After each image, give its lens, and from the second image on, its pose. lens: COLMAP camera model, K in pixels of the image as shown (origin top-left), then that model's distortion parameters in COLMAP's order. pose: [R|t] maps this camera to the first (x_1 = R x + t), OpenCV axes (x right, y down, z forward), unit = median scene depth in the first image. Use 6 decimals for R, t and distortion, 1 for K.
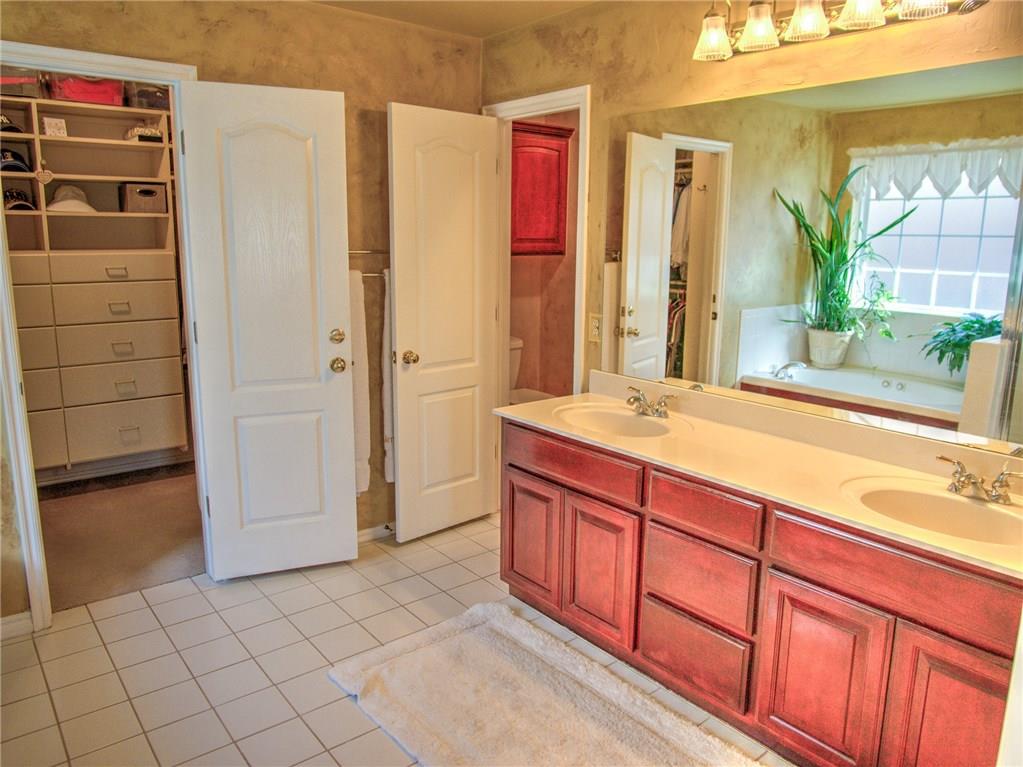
lens RADIAL K [[755.7, 0, 511.5], [0, 755.7, 383.5], [0, 0, 1]] dist [-0.040530, -0.000711]
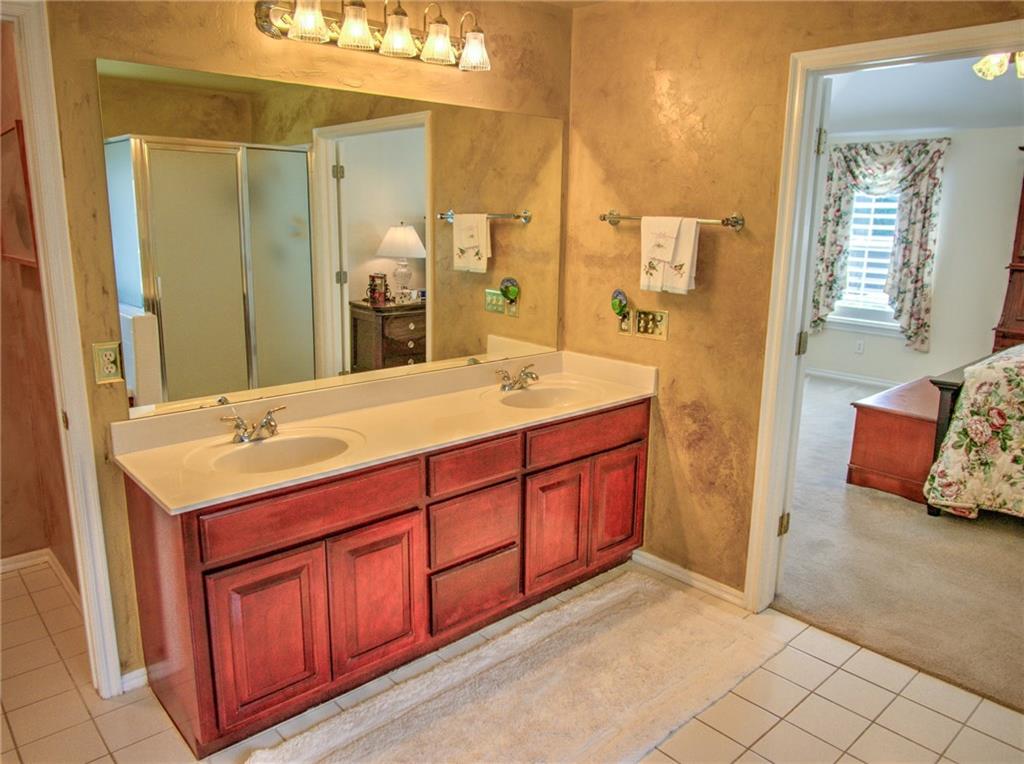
lens RADIAL K [[731.8, 0, 512.0], [0, 731.8, 382.0], [0, 0, 1]] dist [-0.039109, 0.002407]
pose [[-0.067353, -0.229620, 0.970947, -0.748797], [0.184686, 0.953470, 0.238298, -0.196393], [-0.980487, 0.195370, -0.021811, 0.866732]]
